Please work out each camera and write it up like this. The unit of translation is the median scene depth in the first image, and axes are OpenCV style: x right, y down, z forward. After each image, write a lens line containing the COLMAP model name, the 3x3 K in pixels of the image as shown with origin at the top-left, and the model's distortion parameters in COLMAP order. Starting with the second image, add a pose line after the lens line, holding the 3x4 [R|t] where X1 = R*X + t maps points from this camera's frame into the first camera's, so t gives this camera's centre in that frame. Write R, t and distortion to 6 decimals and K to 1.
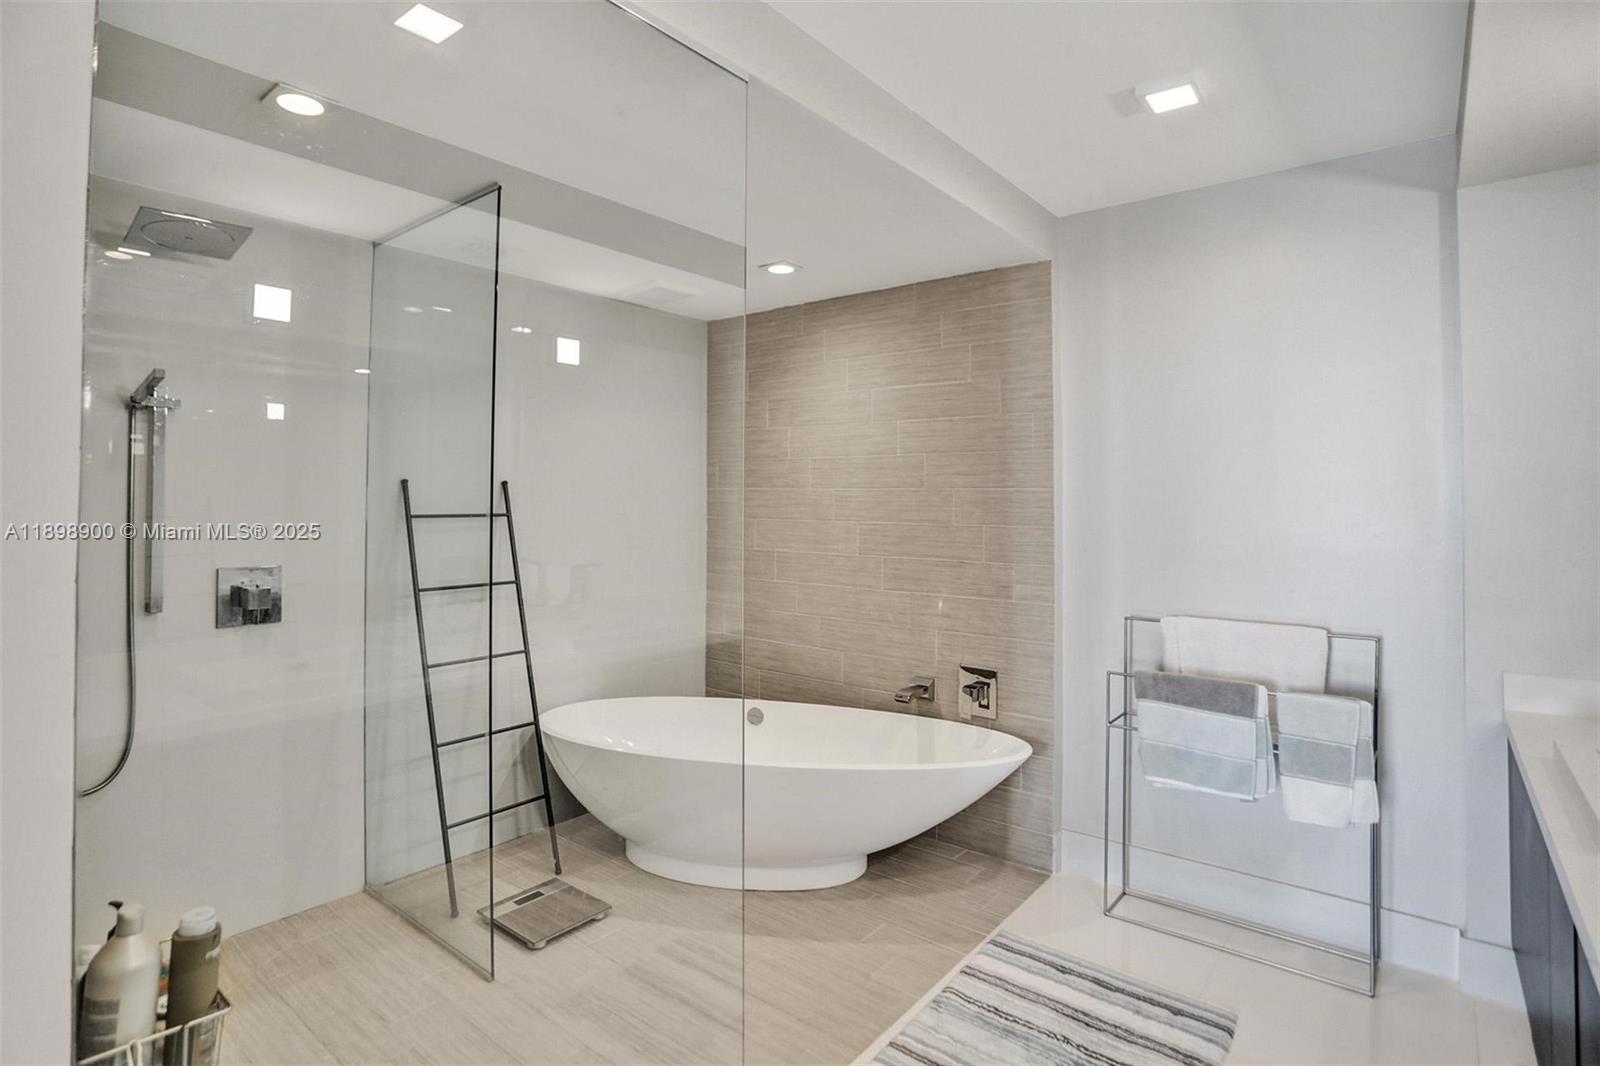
lens RADIAL K [[797.6, 0, 798.8], [0, 797.6, 463.0], [0, 0, 1]] dist [-0.000427, -0.000203]
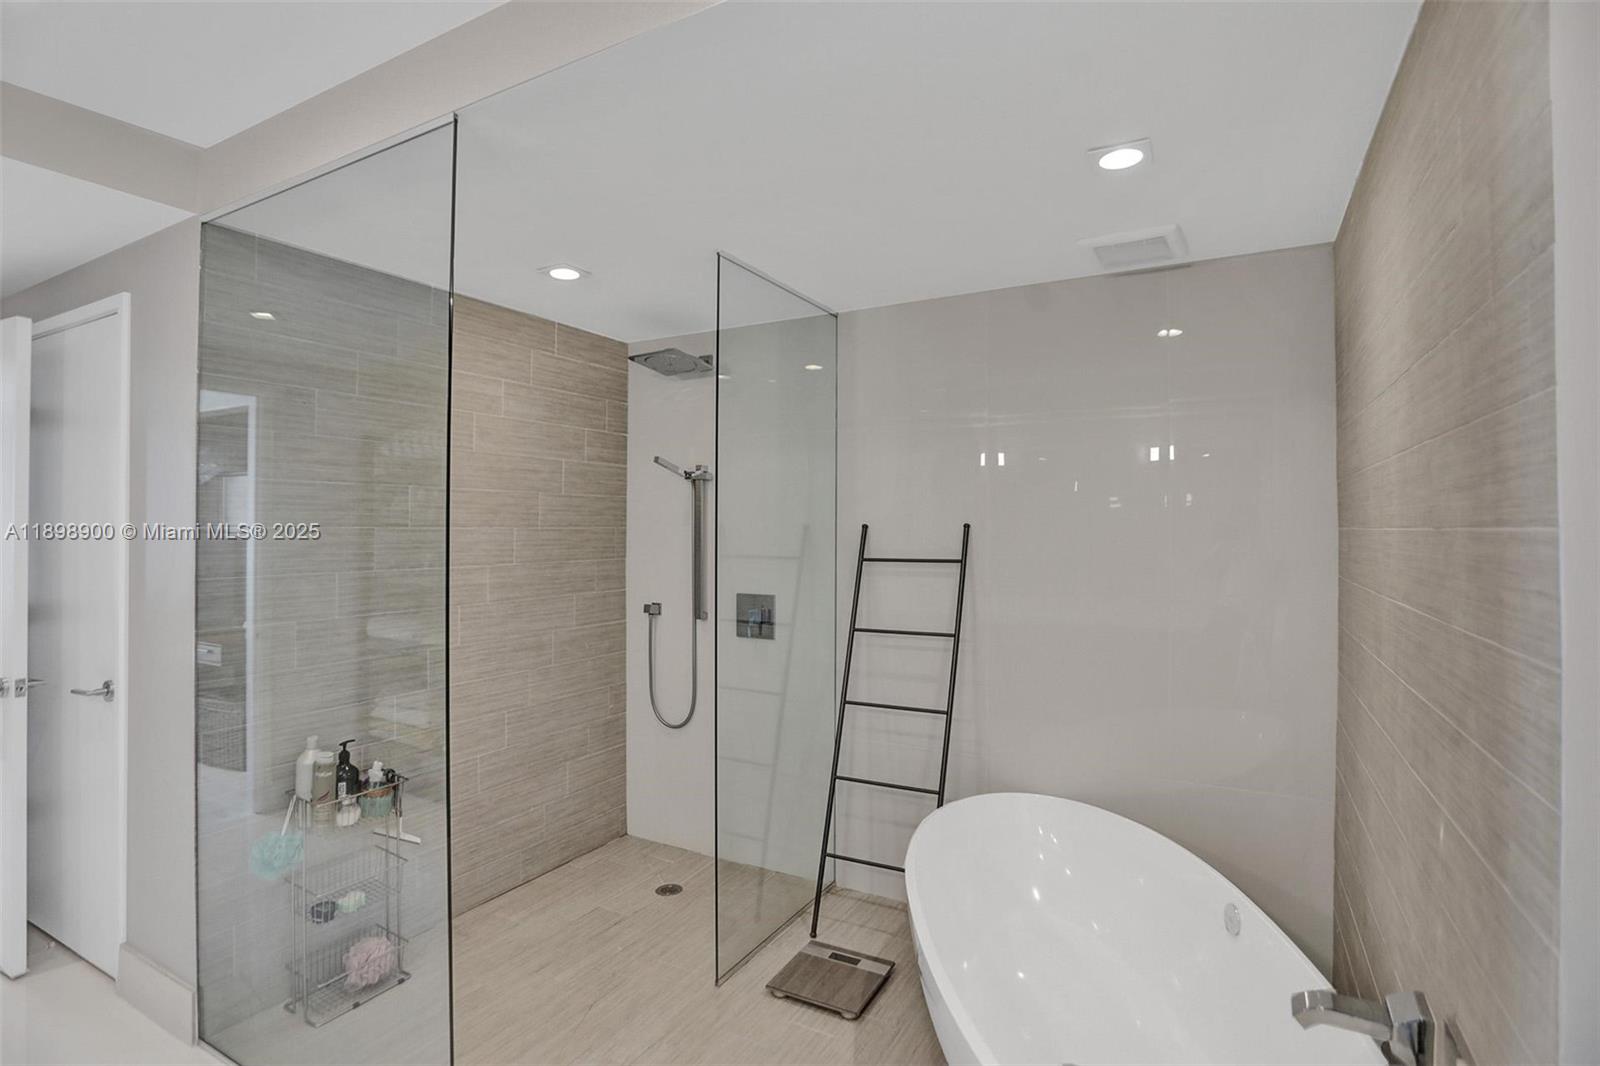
lens RADIAL K [[818.3, 0, 800.0], [0, 818.3, 533.0], [0, 0, 1]] dist [-0.000156, -0.000022]
pose [[0.190937, -0.005090, -0.981589, 0.641617], [0.036417, 0.999335, 0.001902, 0.029024], [0.980926, -0.036110, 0.190996, 0.800315]]
